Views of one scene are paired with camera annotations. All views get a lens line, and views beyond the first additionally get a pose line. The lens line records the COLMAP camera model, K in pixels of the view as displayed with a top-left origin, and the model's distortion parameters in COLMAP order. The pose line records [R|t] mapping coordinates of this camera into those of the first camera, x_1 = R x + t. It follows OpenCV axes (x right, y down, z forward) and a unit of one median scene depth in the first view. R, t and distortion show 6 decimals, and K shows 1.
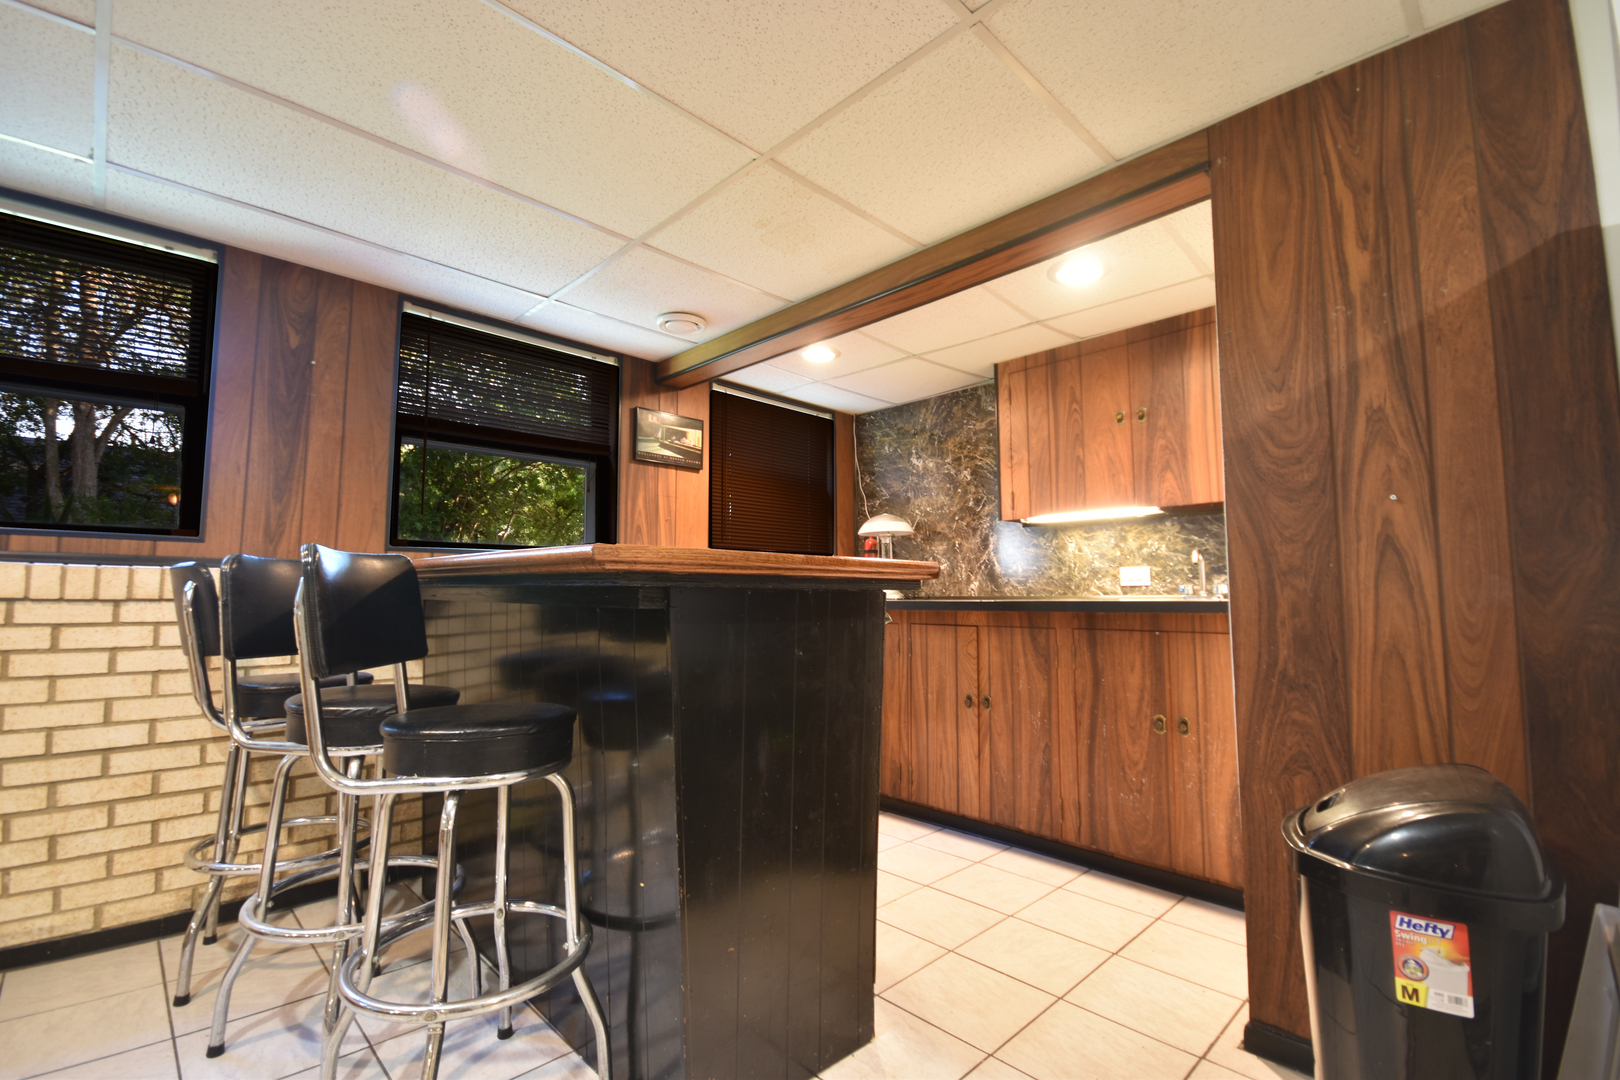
lens RADIAL K [[713.2, 0, 818.8], [0, 713.2, 536.9], [0, 0, 1]] dist [-0.006208, -0.005071]
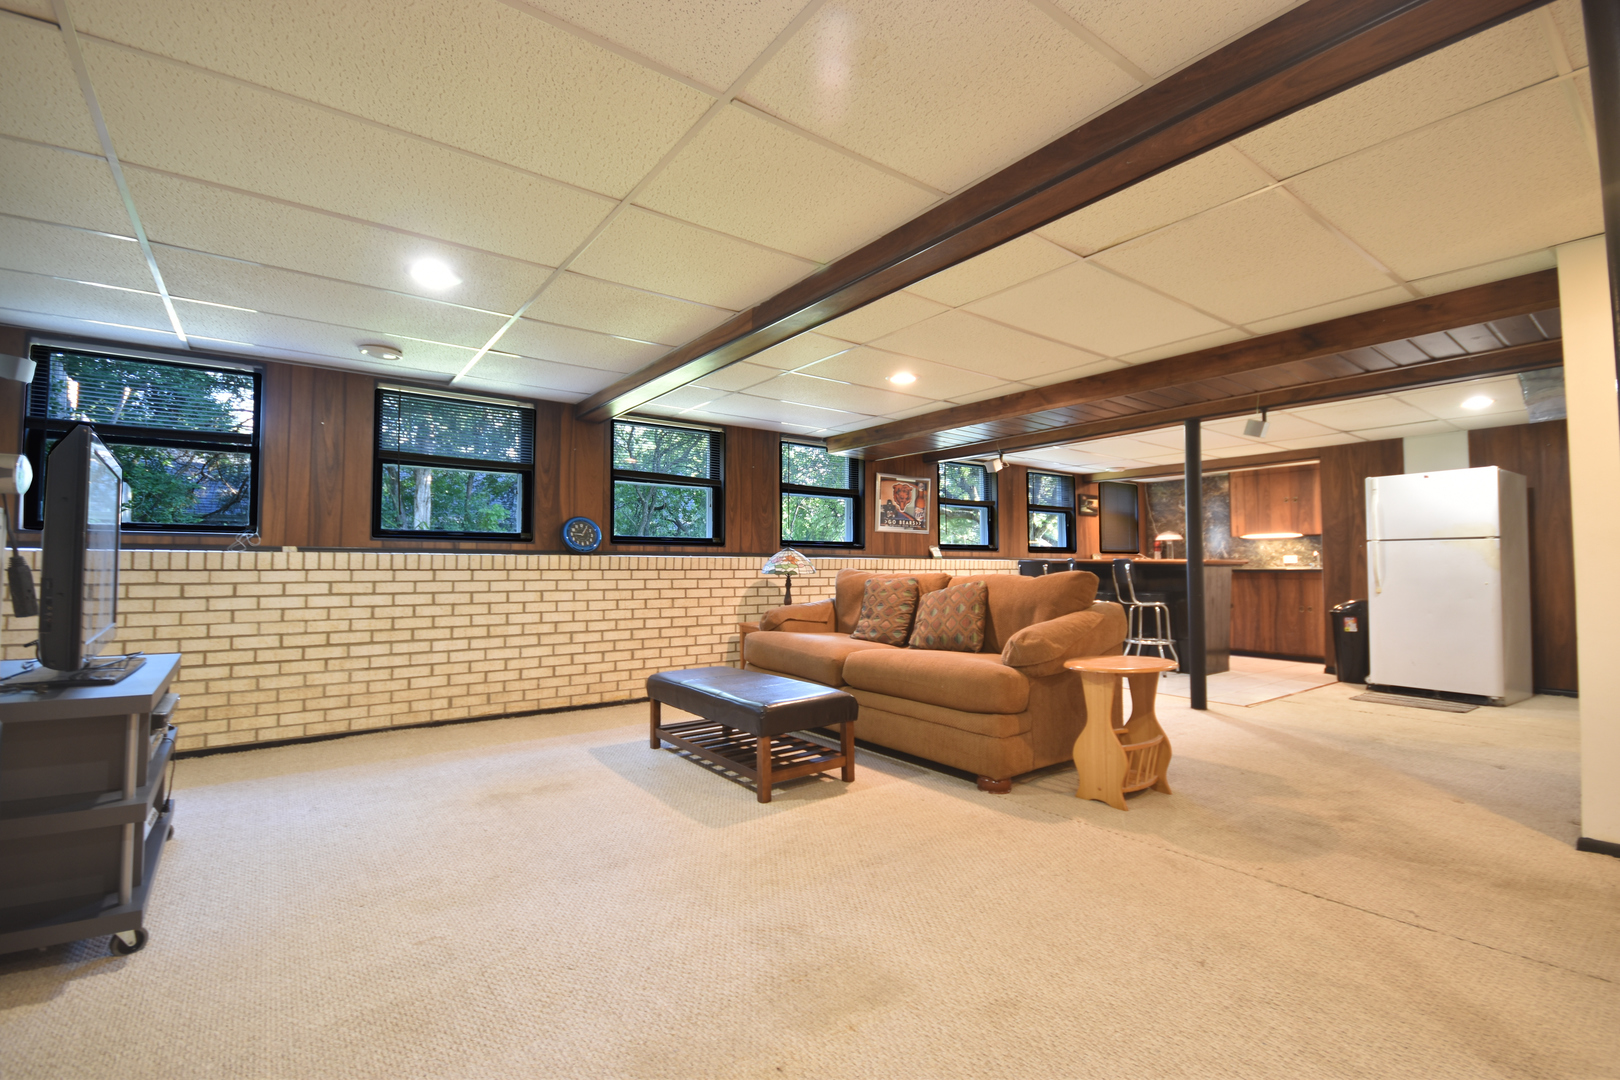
lens RADIAL K [[713.2, 0, 798.8], [0, 713.2, 537.1], [0, 0, 1]] dist [-0.006208, -0.005071]
pose [[0.987367, -0.005252, -0.158363, -0.995819], [0.011978, 0.999065, 0.041549, -0.170042], [0.157997, -0.042921, 0.986506, -1.991588]]
